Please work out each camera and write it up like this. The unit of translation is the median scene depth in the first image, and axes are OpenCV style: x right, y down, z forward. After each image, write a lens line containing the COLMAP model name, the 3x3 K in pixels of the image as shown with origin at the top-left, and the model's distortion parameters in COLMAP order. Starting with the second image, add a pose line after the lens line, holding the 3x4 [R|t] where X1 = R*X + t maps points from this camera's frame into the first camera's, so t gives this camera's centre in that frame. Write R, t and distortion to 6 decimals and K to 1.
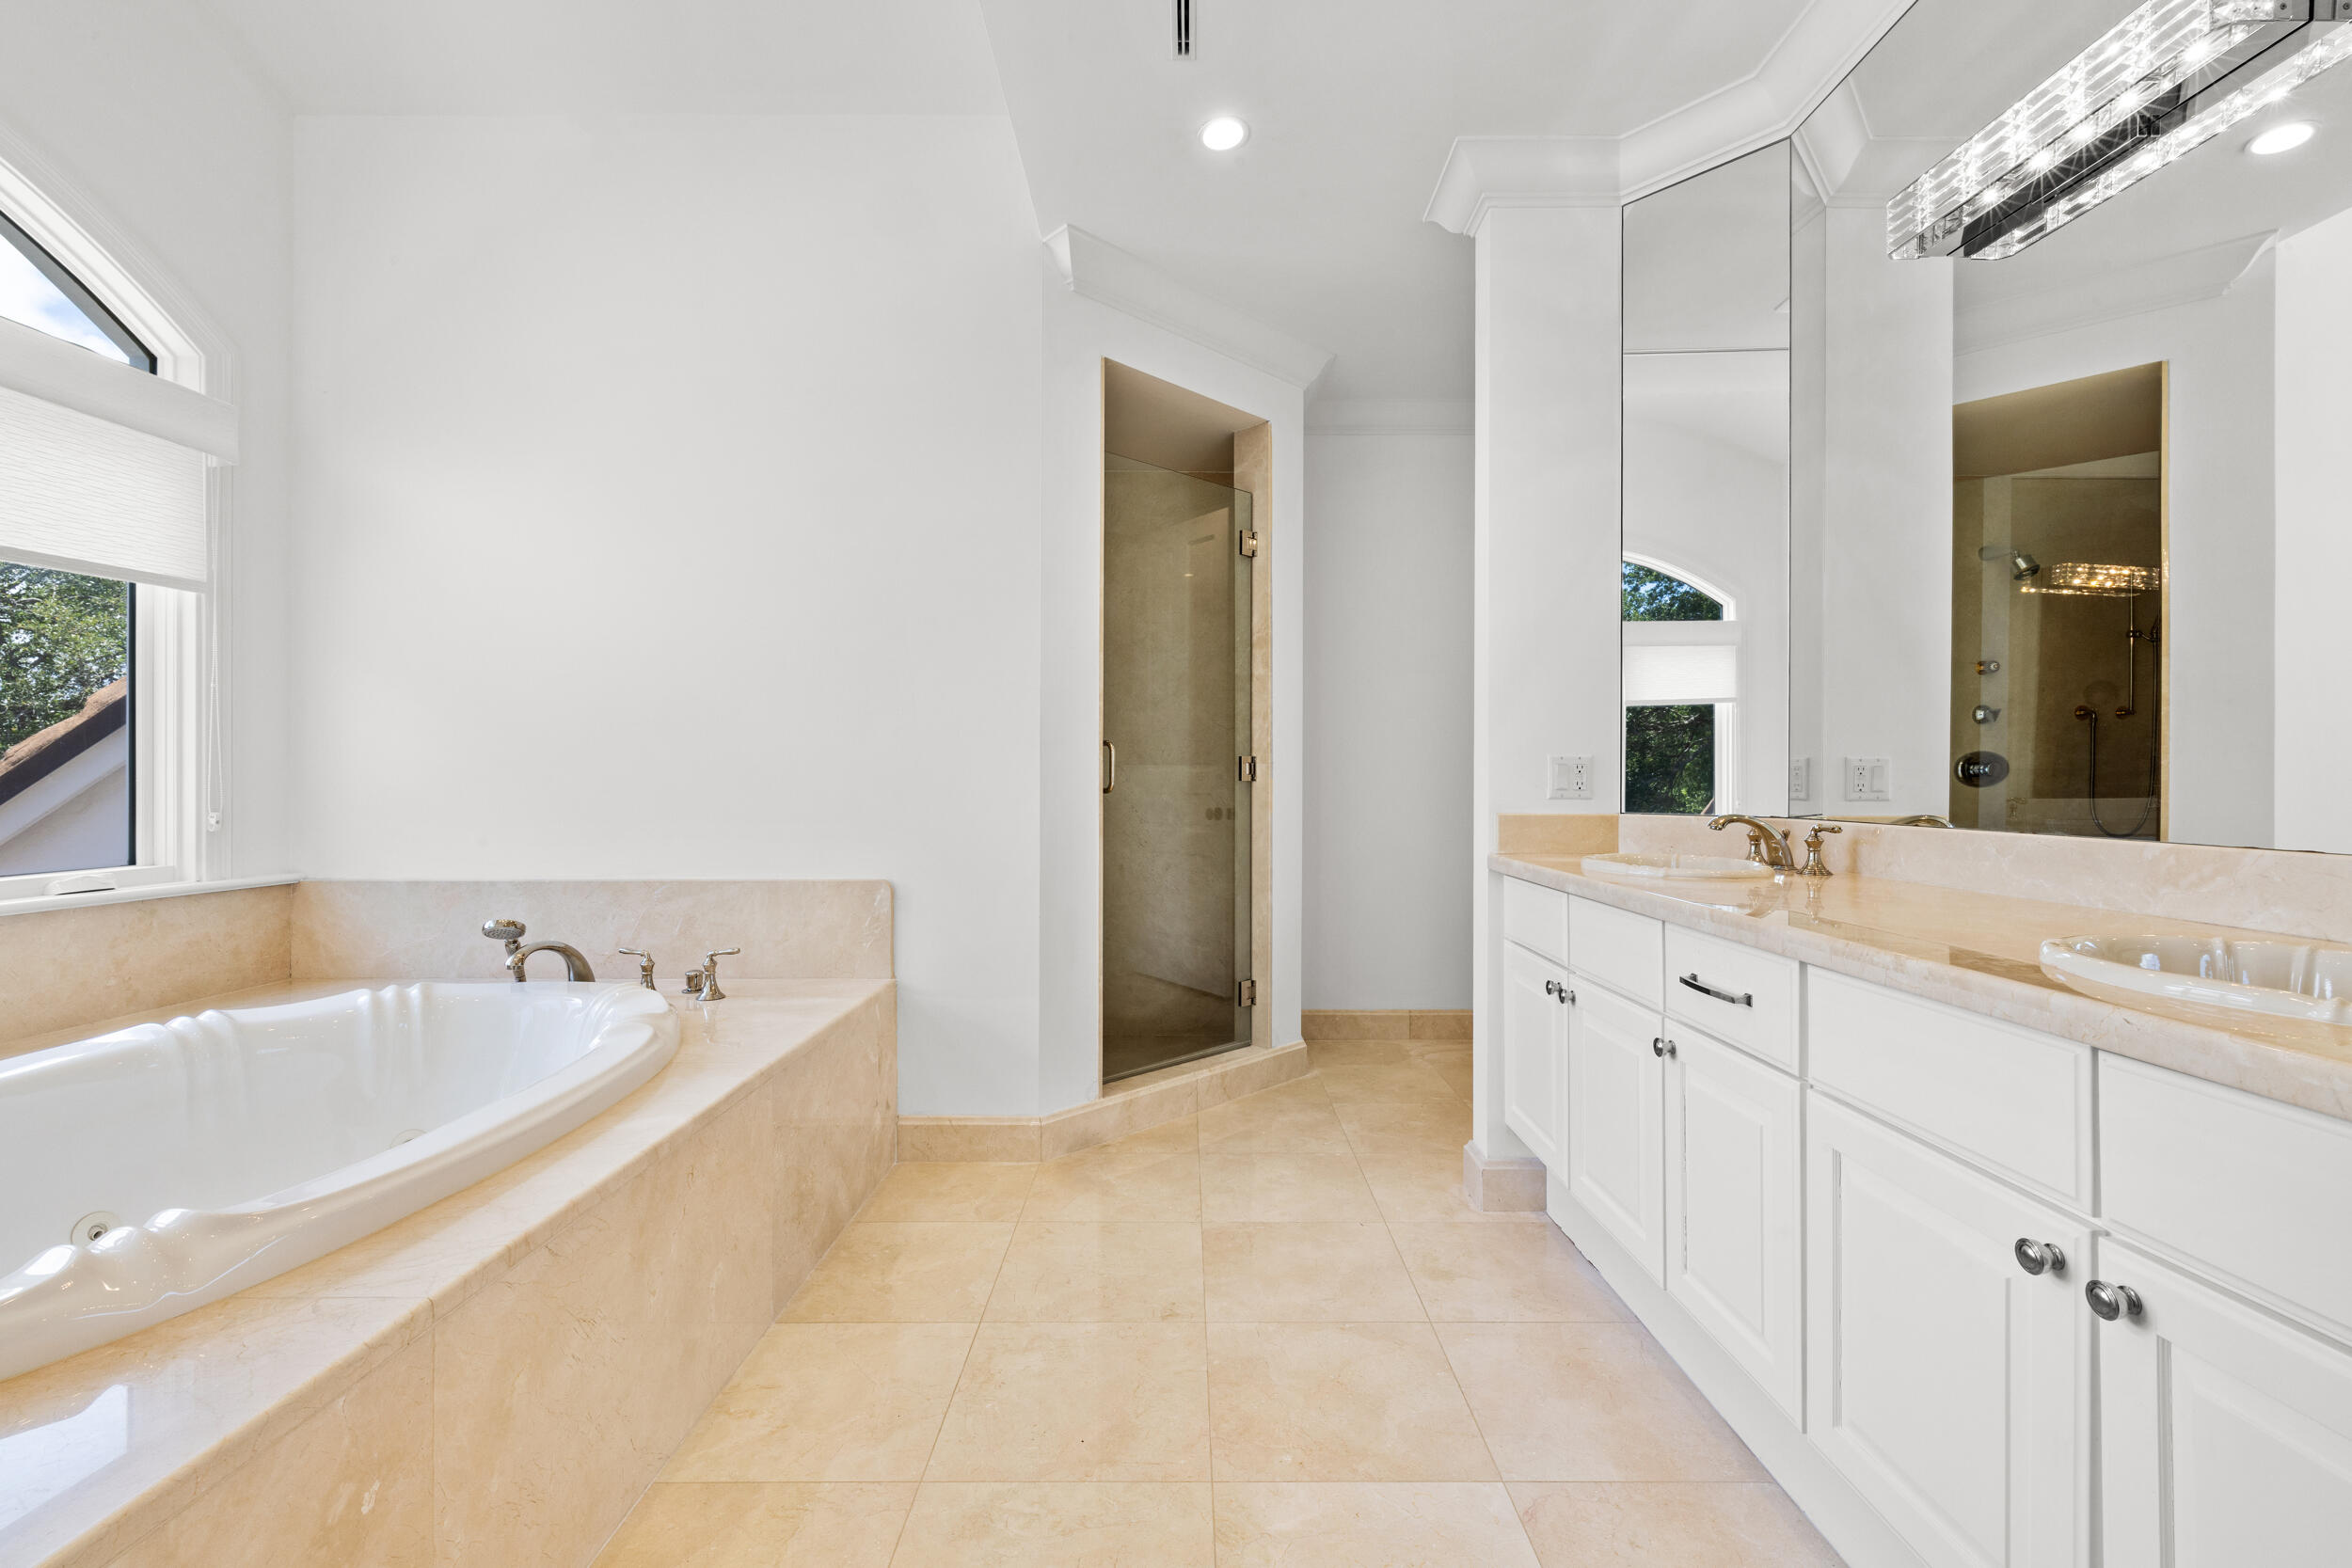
lens RADIAL K [[1007.4, 0, 1172.9], [0, 1007.4, 781.5], [0, 0, 1]] dist [0.000394, -0.000459]
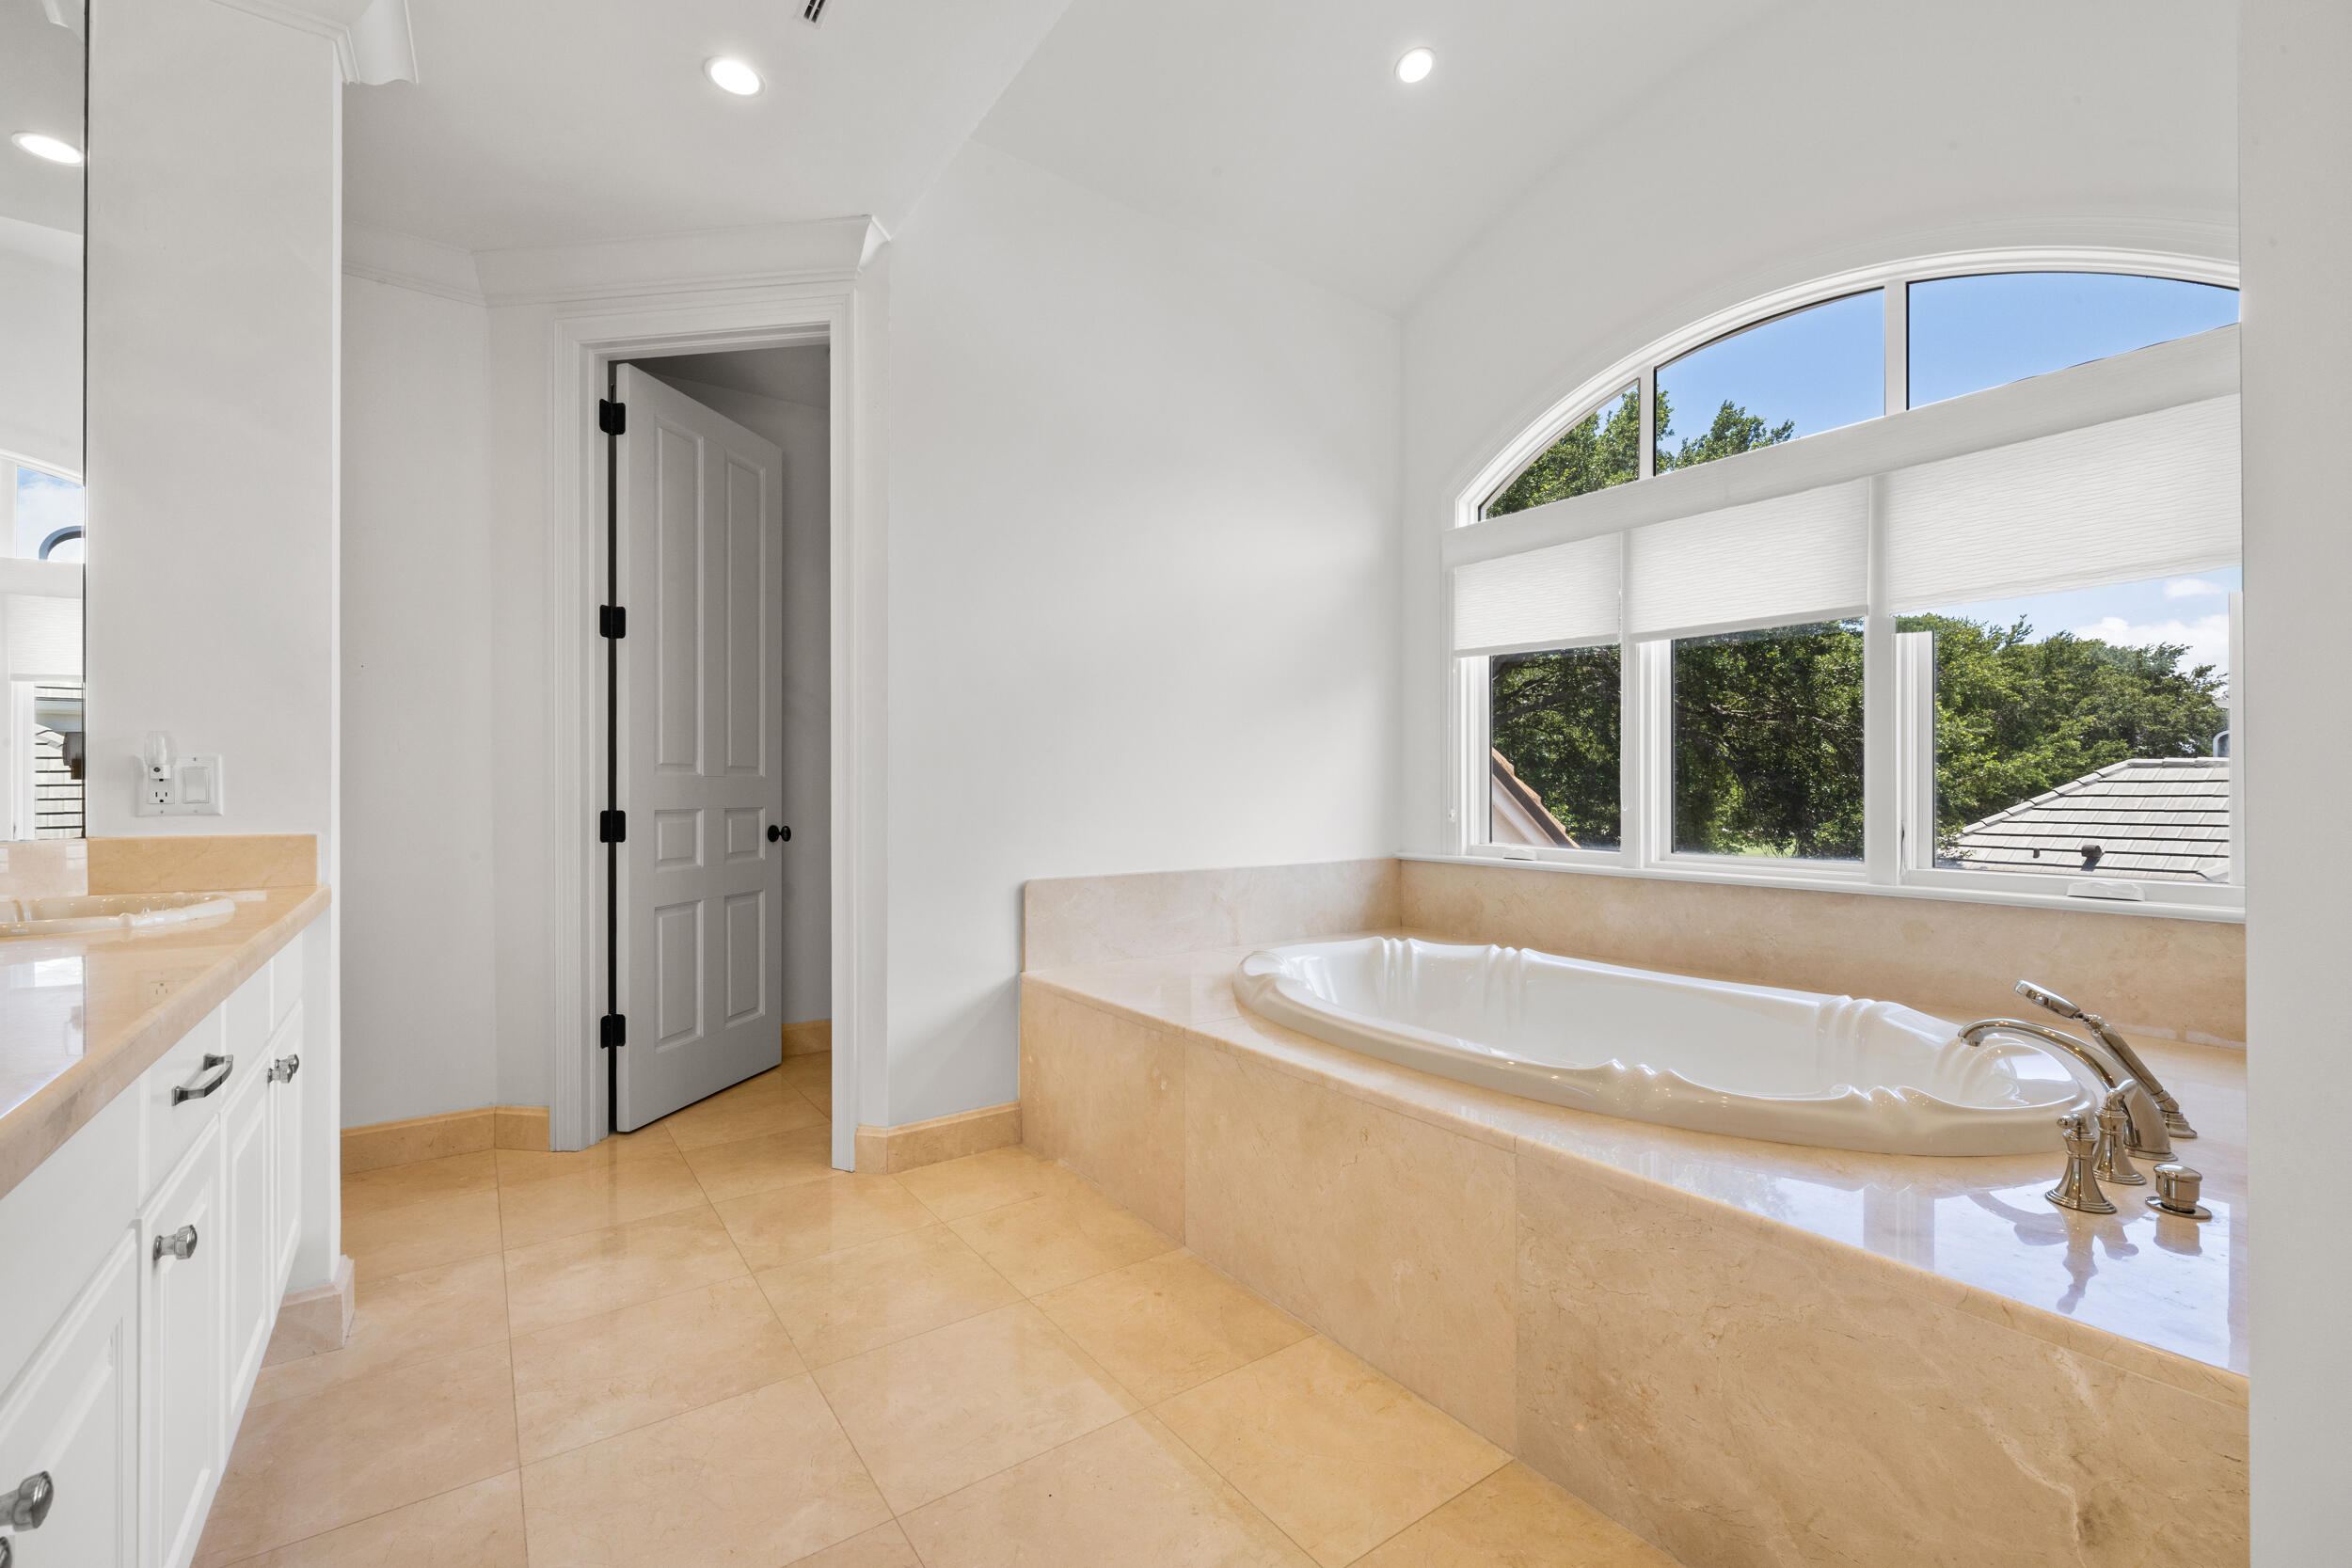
lens RADIAL K [[1007.4, 0, 1169.4], [0, 1007.4, 788.1], [0, 0, 1]] dist [0.000394, -0.000459]
pose [[-0.813770, -0.001387, -0.581186, 0.389724], [-0.000712, 0.999999, -0.001389, 0.003325], [0.581187, -0.000717, -0.813770, 1.957214]]
